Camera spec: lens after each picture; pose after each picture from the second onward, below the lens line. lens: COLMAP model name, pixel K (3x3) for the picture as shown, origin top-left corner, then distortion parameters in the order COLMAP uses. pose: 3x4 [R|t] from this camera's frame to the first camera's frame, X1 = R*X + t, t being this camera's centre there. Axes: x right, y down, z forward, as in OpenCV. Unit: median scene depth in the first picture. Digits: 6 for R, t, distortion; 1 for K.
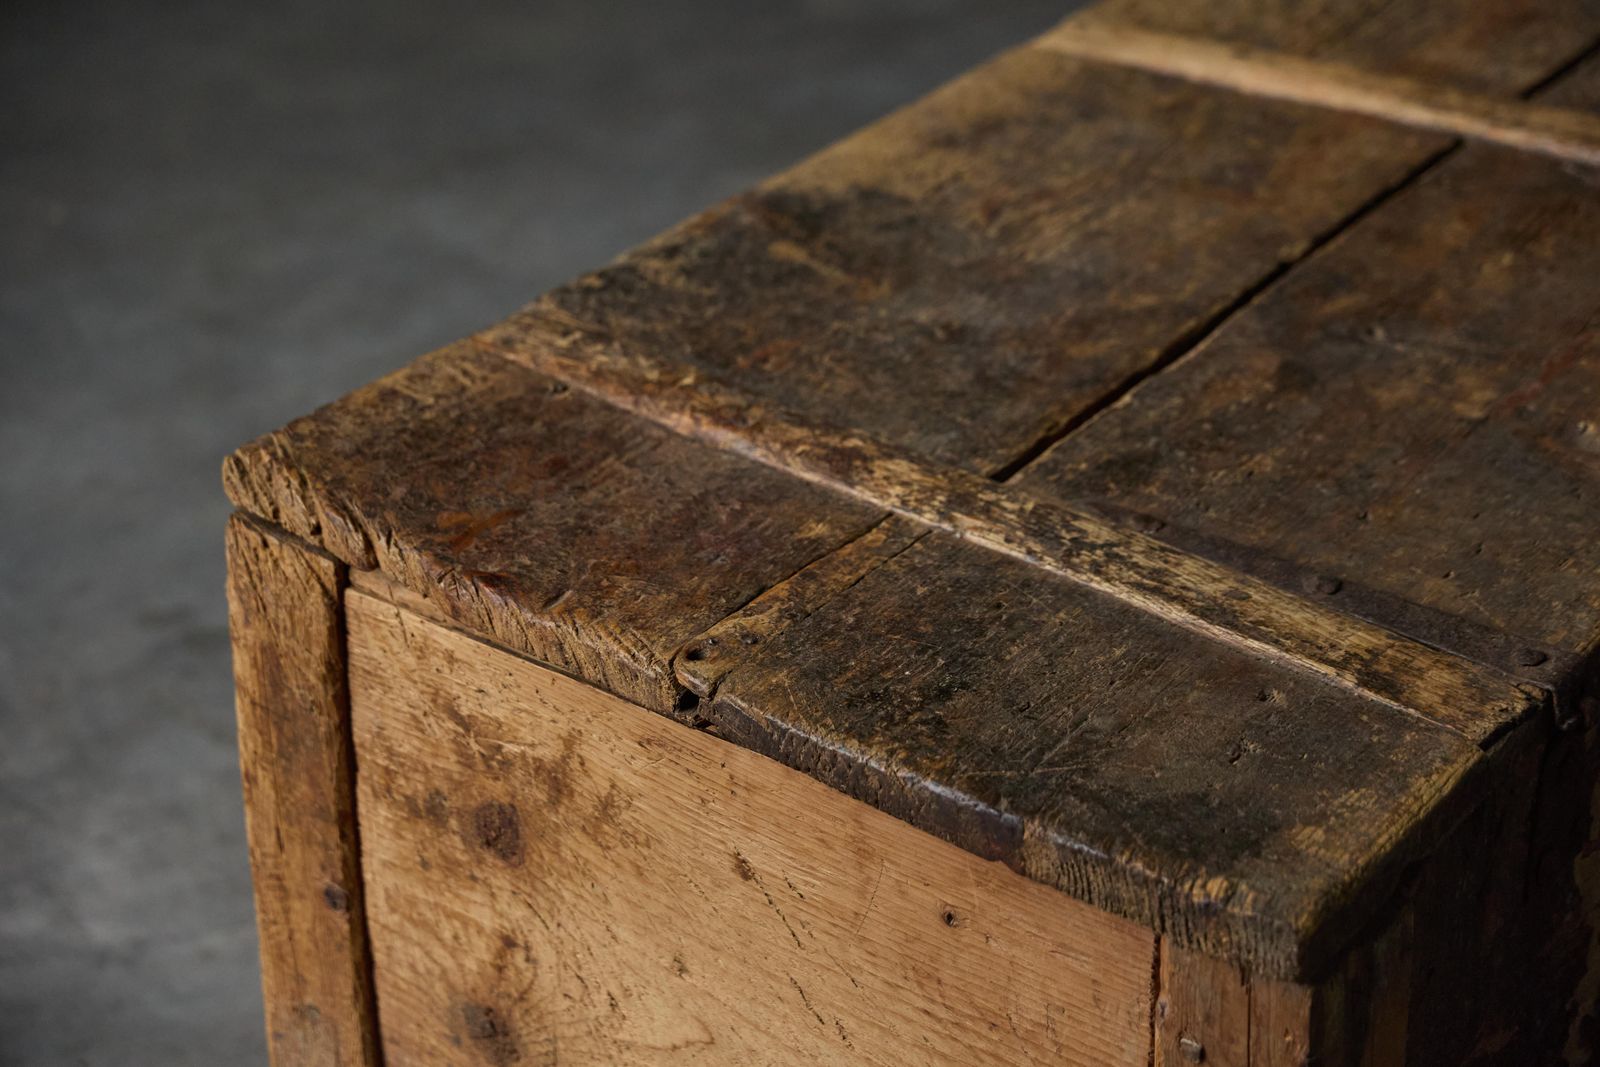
lens RADIAL K [[4280.0, 0, 764.1], [0, 4280.0, 532.4], [0, 0, 1]] dist [-0.091862, 0.361375]
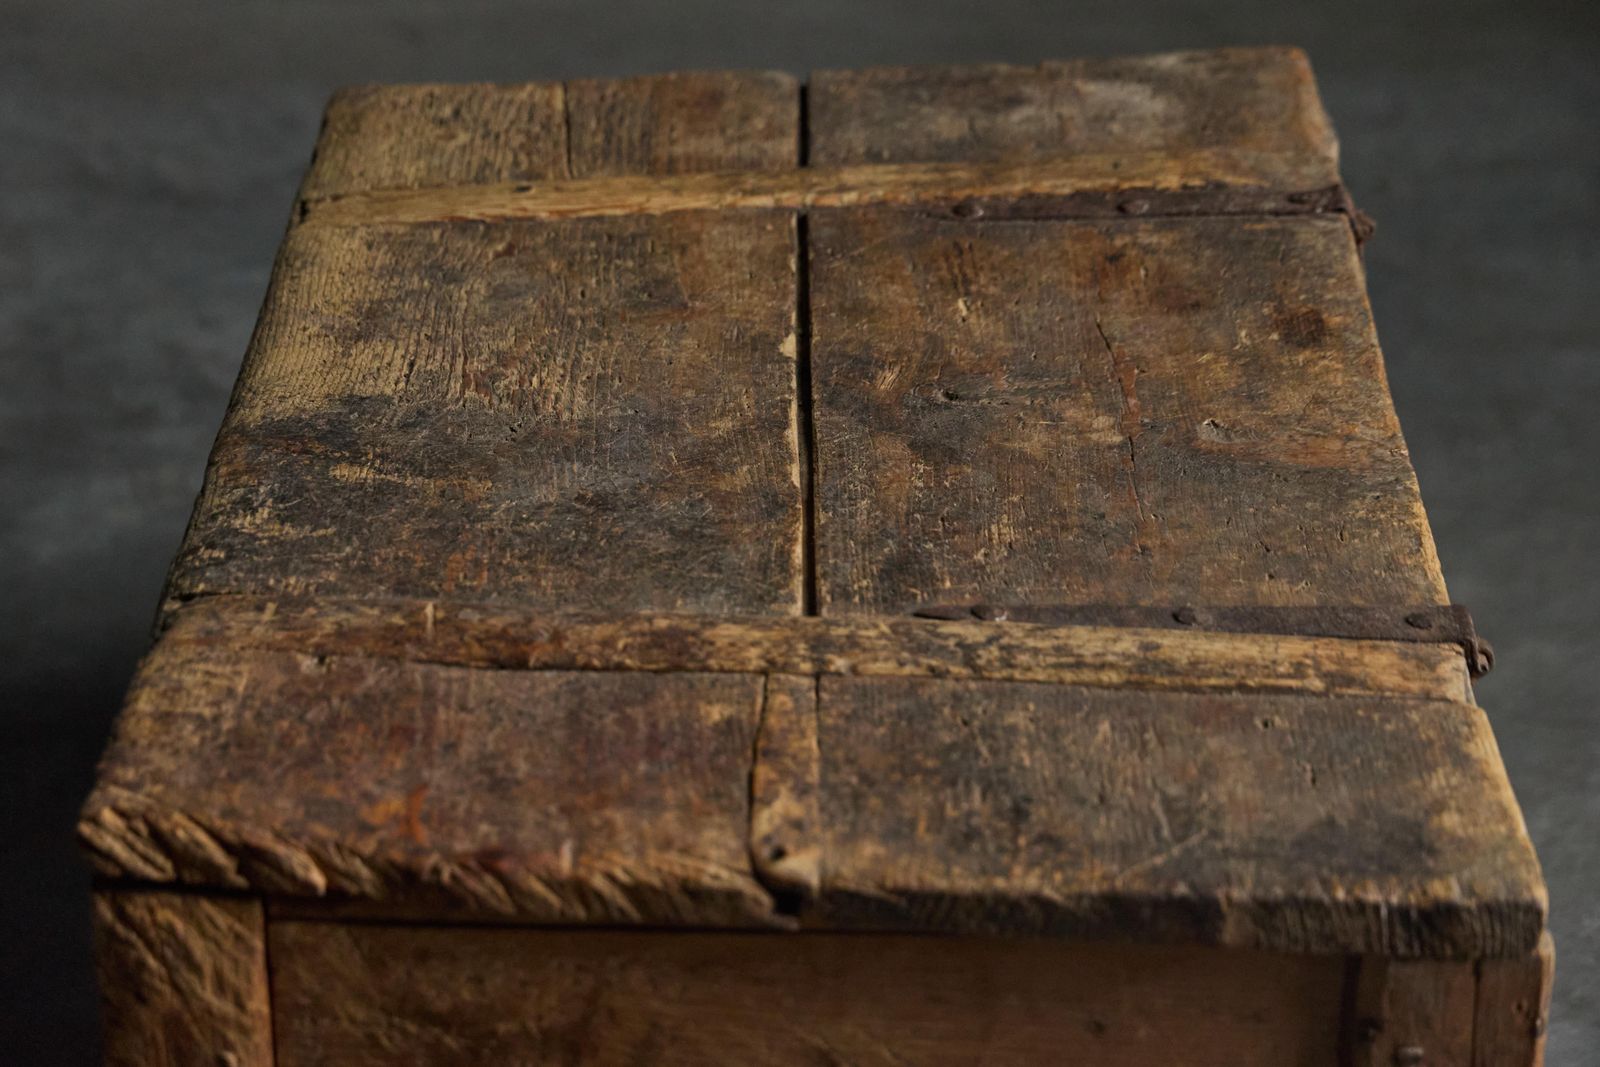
lens RADIAL K [[4280.0, 0, 764.1], [0, 4280.0, 532.4], [0, 0, 1]] dist [-0.091862, 0.361375]
pose [[0.815430, -0.258643, 0.517859, -0.474983], [0.277639, 0.959759, 0.042175, -0.078151], [-0.507928, 0.109387, 0.854426, 0.168105]]
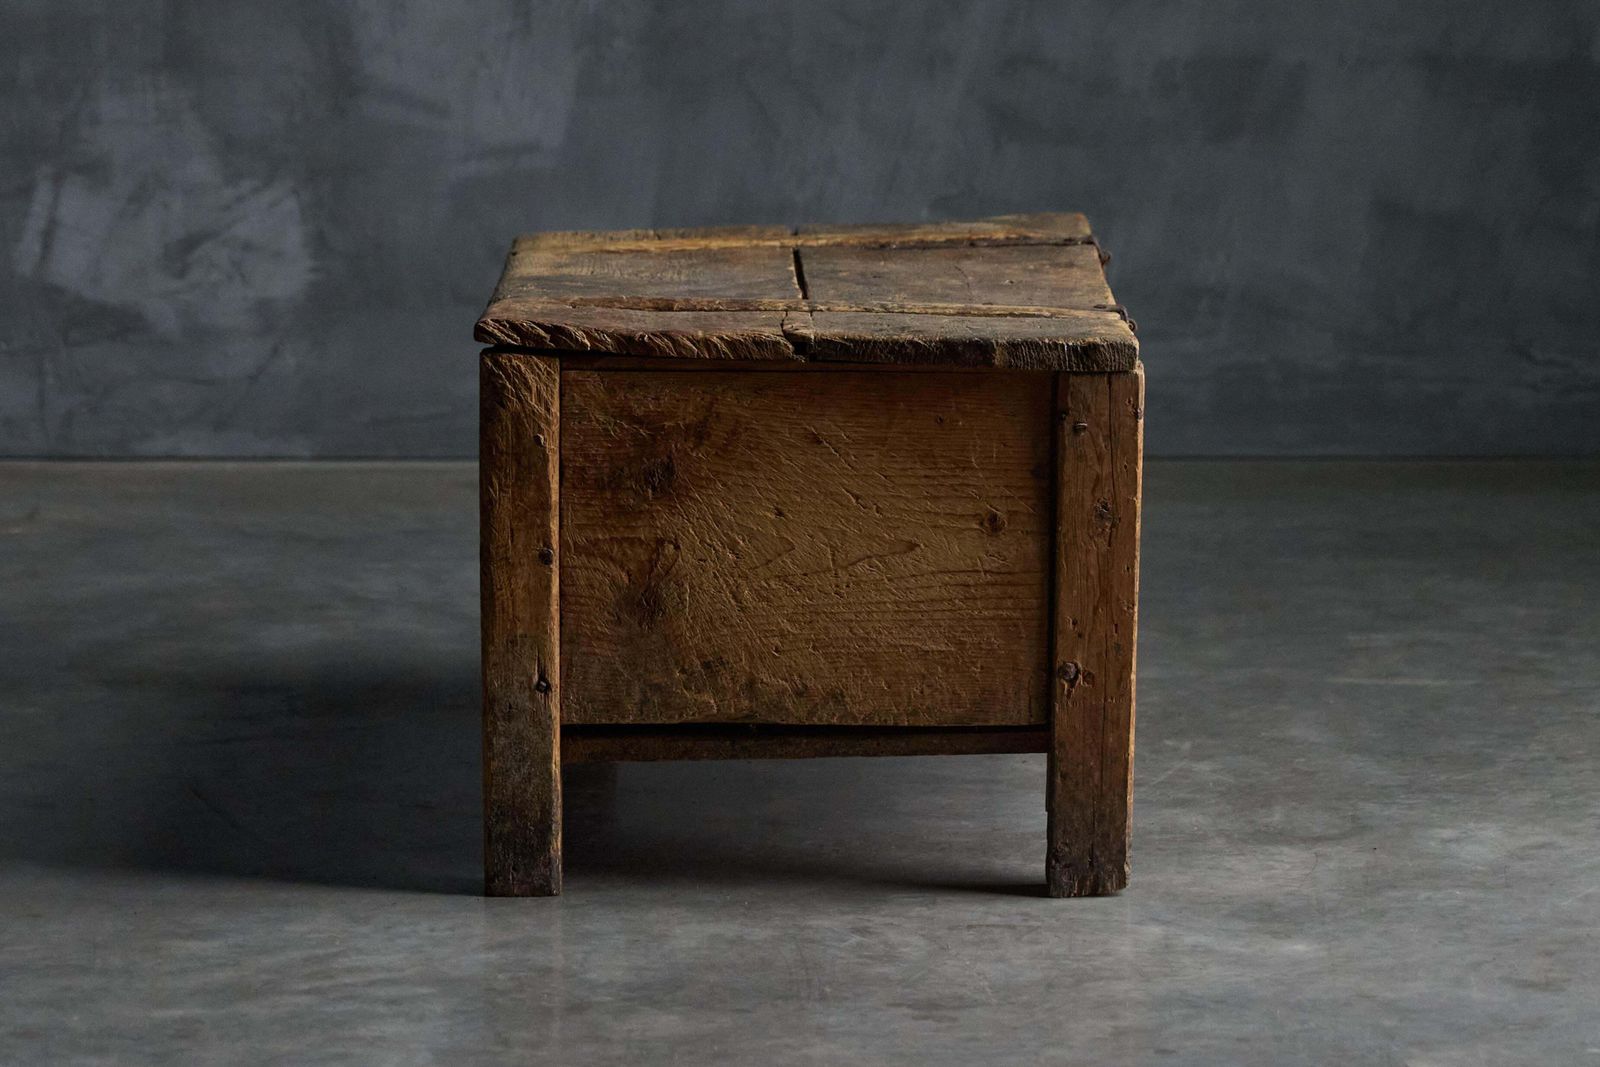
lens RADIAL K [[4757.7, 0, 800.0], [0, 4757.7, 533.5], [0, 0, 1]] dist [-0.085764, 0.027488]
pose [[0.804486, -0.126685, 0.580304, -1.343969], [0.268210, 0.949193, -0.164608, 0.494406], [-0.529967, 0.288068, 0.797591, -0.826440]]
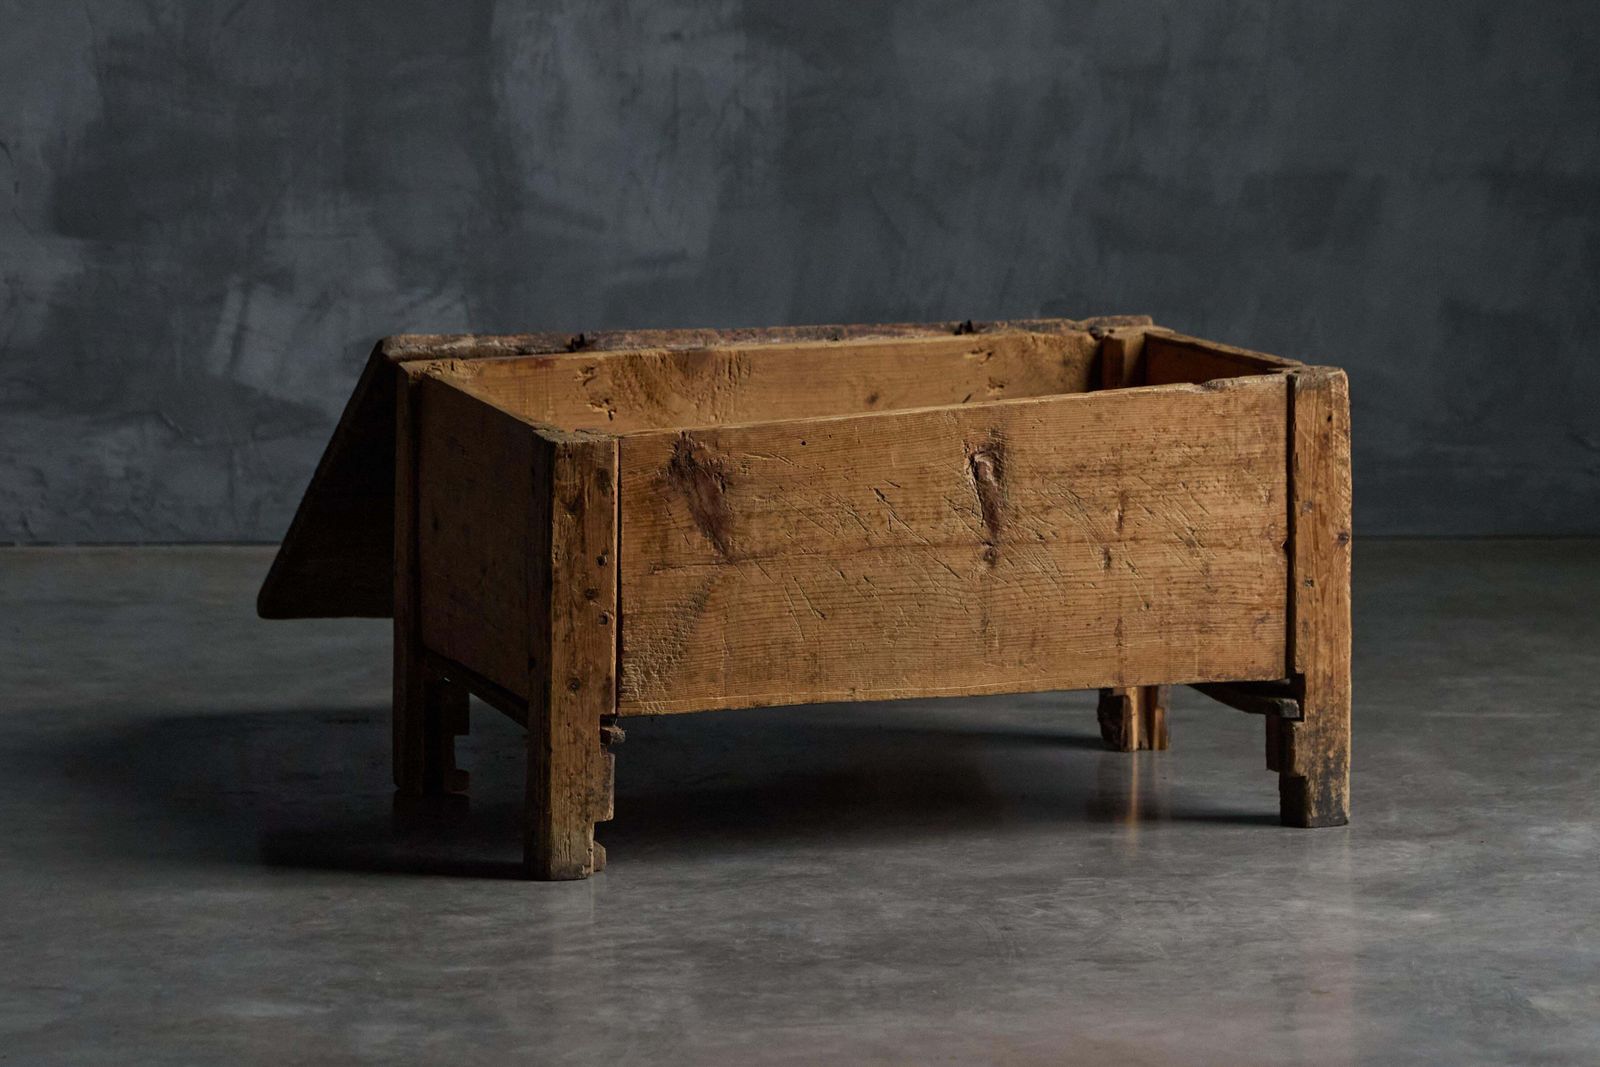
lens RADIAL K [[4757.7, 0, 800.0], [0, 4757.7, 533.5], [0, 0, 1]] dist [-0.085764, 0.027488]
pose [[0.803370, -0.110418, 0.585153, -1.660068], [0.273055, 0.941568, -0.197209, 0.600920], [-0.529186, 0.318211, 0.786577, -1.039555]]
